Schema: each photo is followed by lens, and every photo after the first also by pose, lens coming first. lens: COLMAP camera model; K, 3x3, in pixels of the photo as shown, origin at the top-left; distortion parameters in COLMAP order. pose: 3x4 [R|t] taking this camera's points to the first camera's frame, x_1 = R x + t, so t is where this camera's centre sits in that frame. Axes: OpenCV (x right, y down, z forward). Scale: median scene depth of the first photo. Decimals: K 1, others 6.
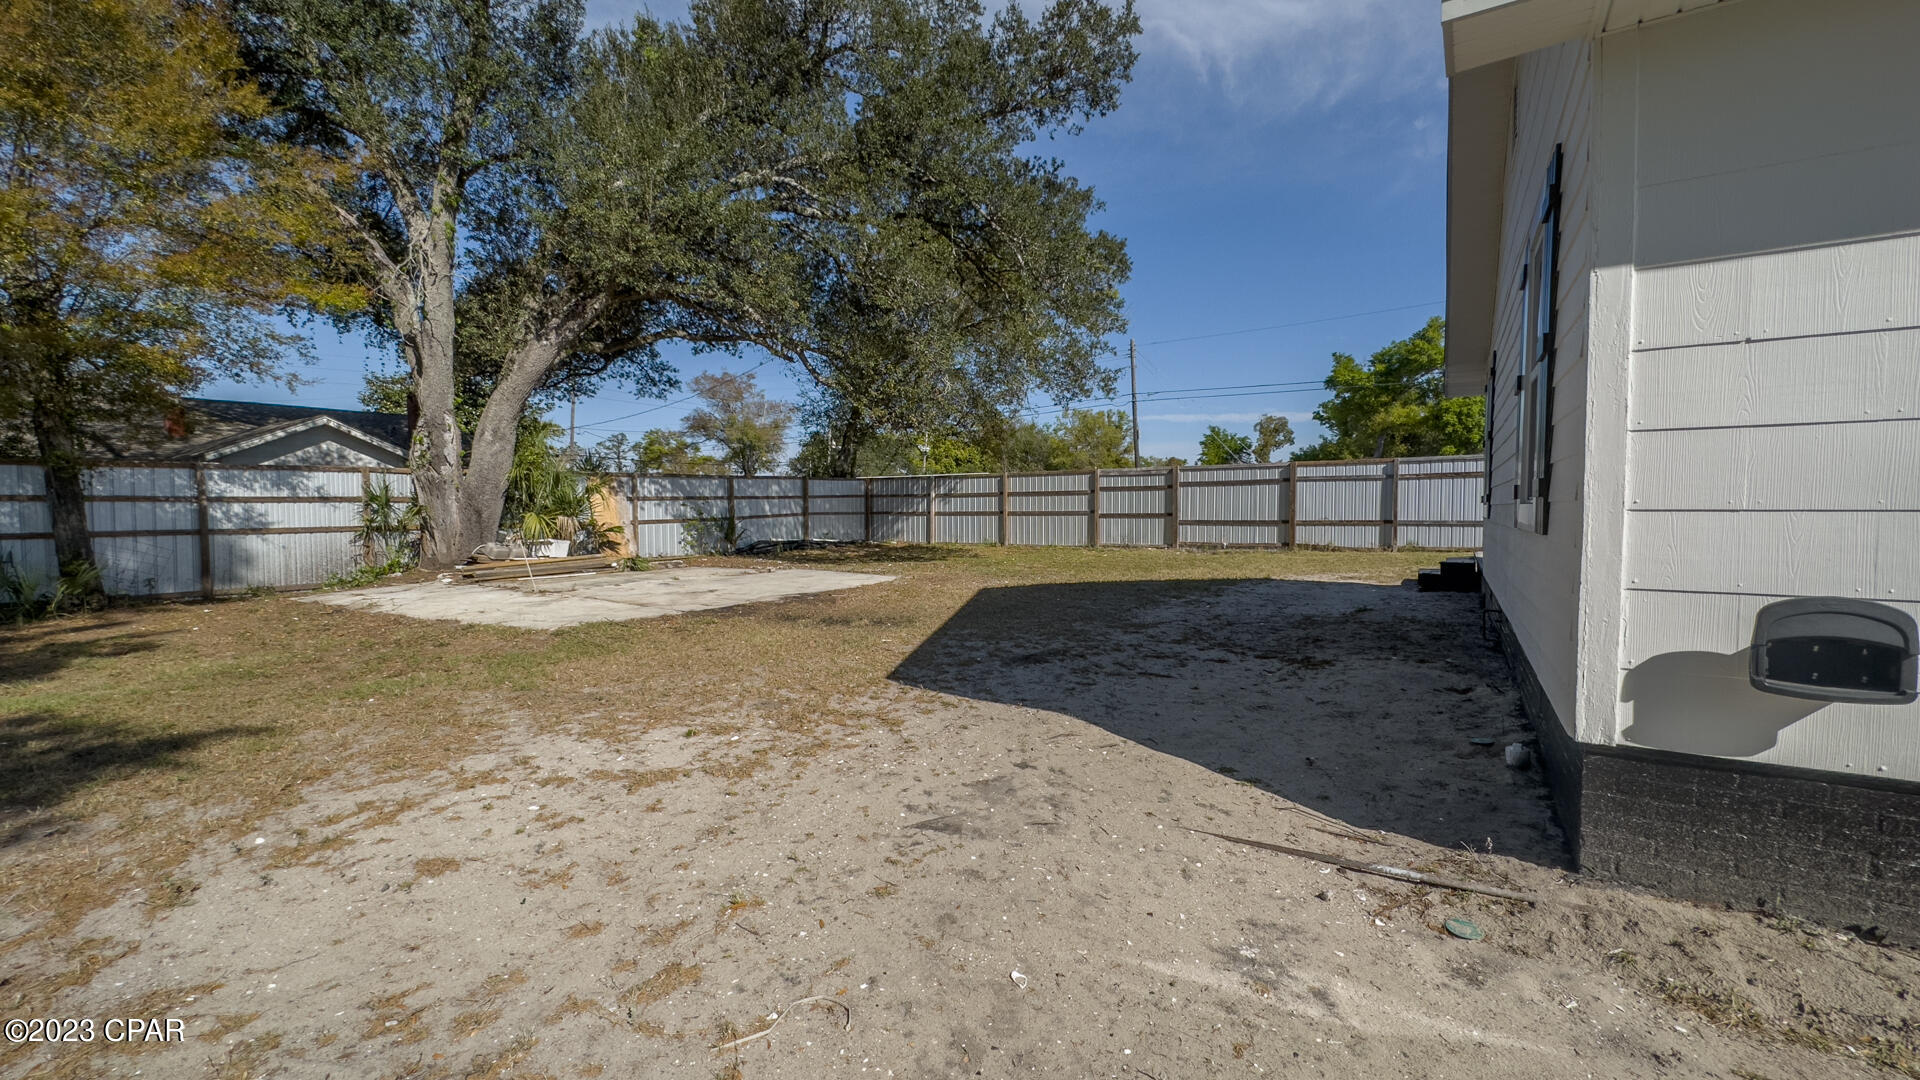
lens RADIAL K [[759.3, 0, 959.0], [0, 759.3, 550.1], [0, 0, 1]] dist [0.000853, 0.001149]
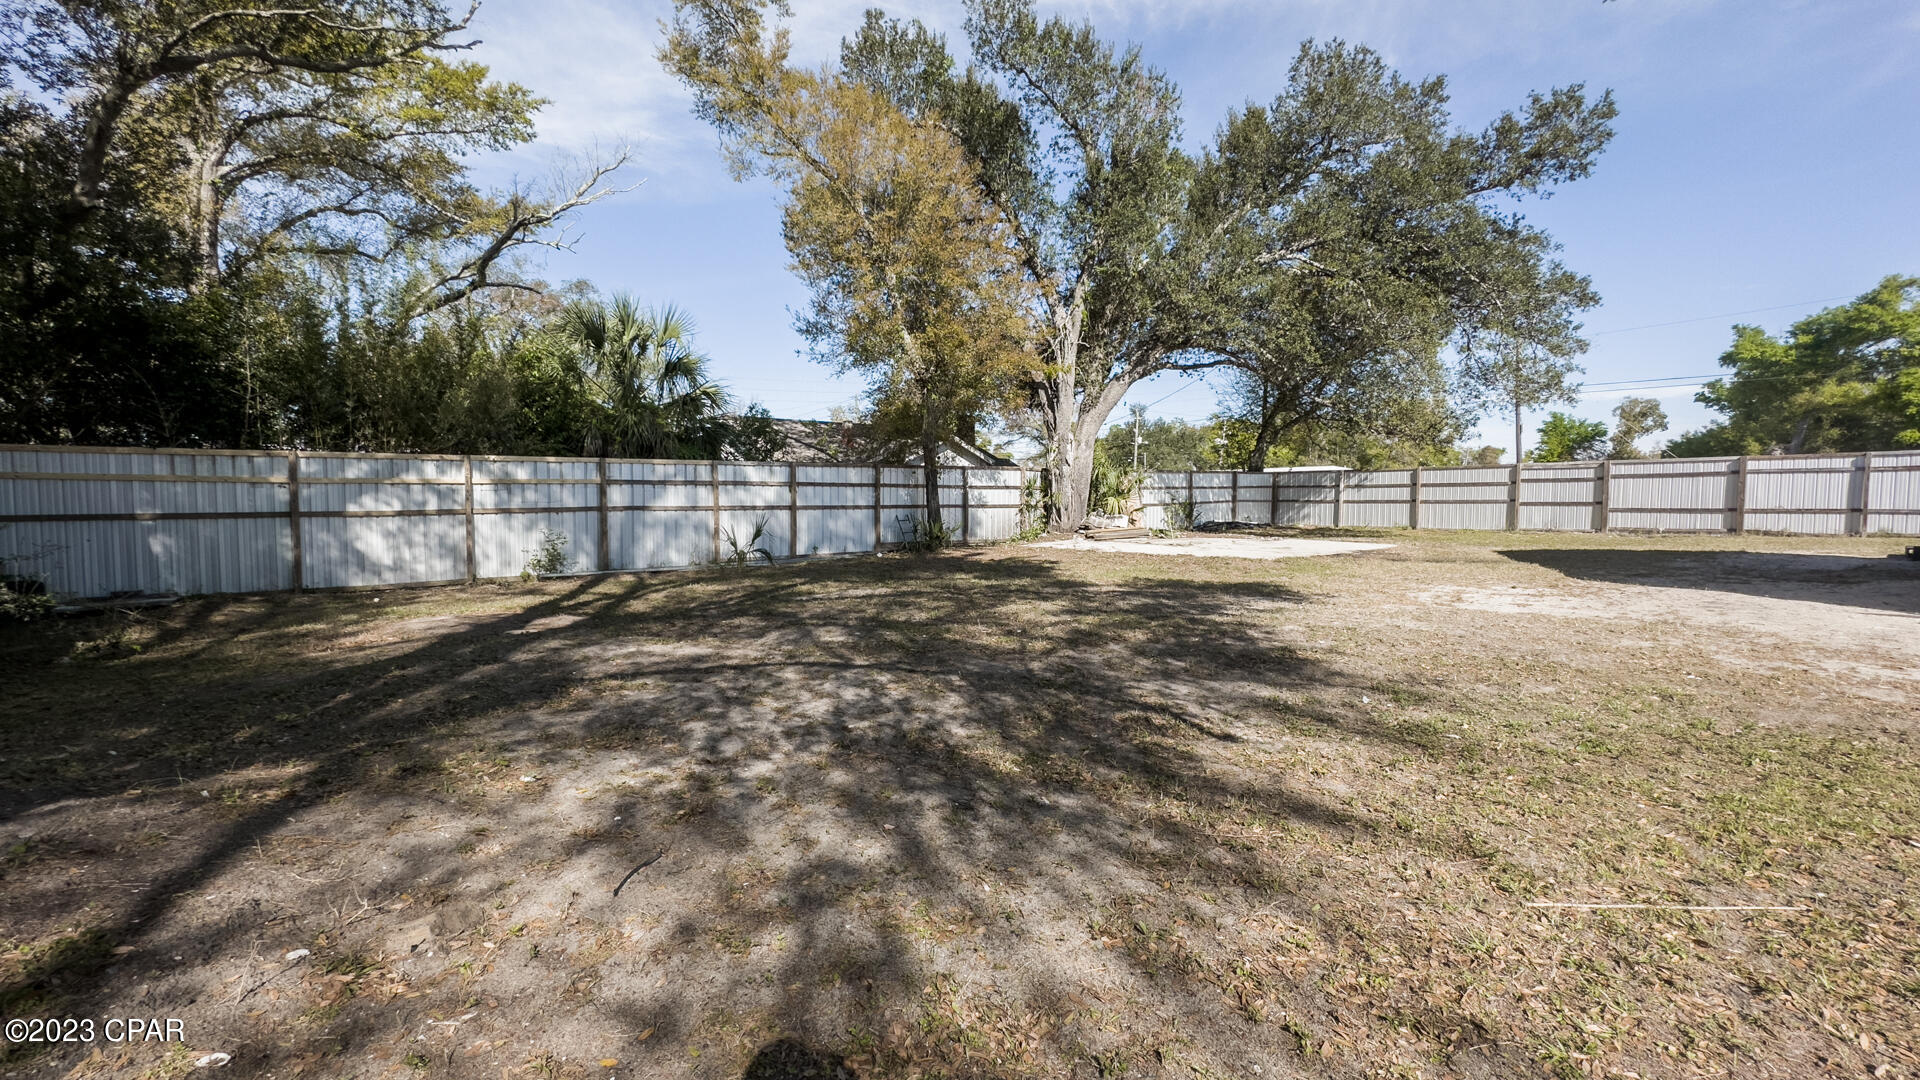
lens RADIAL K [[759.3, 0, 972.1], [0, 759.3, 545.6], [0, 0, 1]] dist [0.000853, 0.001149]
pose [[0.953160, 0.025028, -0.301428, -0.262597], [-0.023941, 0.999687, 0.007301, 0.029892], [0.301516, 0.000257, 0.953461, -0.355538]]
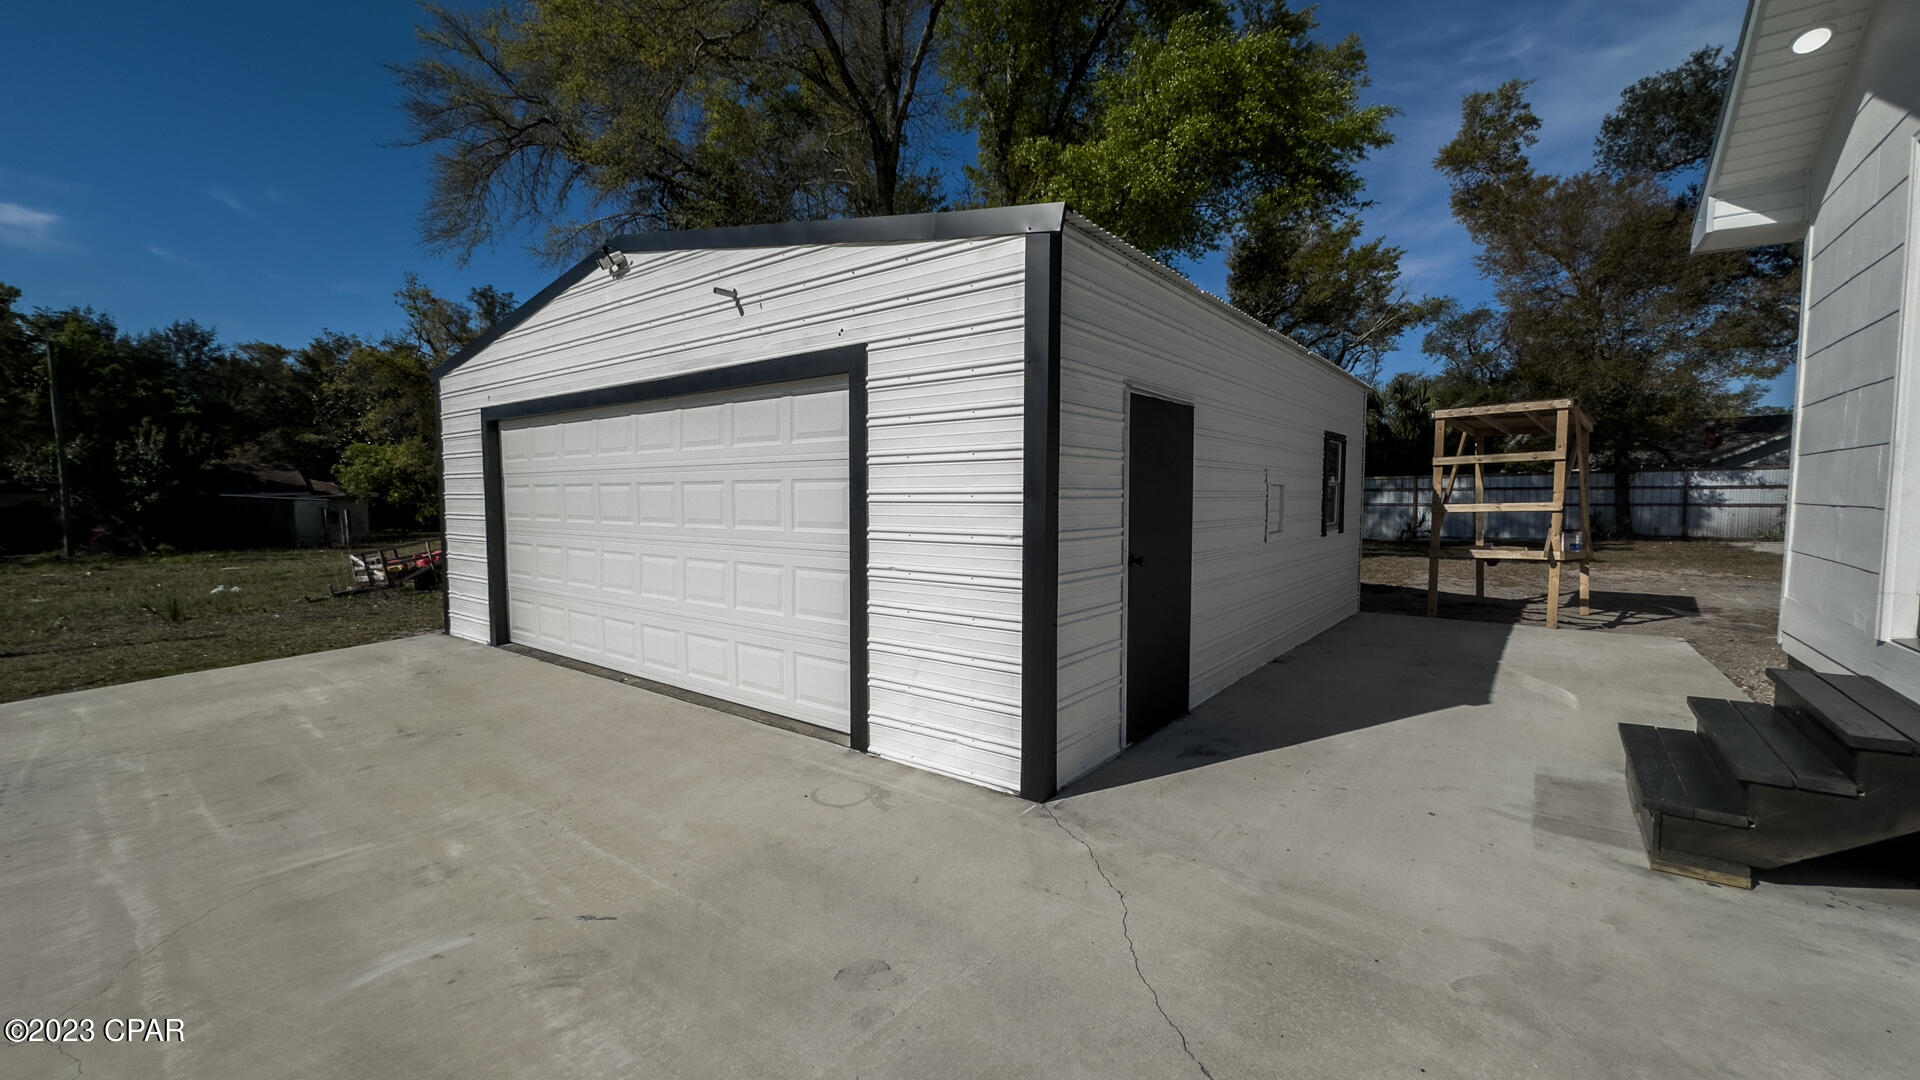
lens RADIAL K [[759.3, 0, 967.8], [0, 759.3, 544.5], [0, 0, 1]] dist [0.000853, 0.001149]
pose [[-0.088425, 0.074293, -0.993308, 0.597701], [-0.050280, 0.995610, 0.078941, 0.009009], [0.994813, 0.056924, -0.084301, -0.347855]]
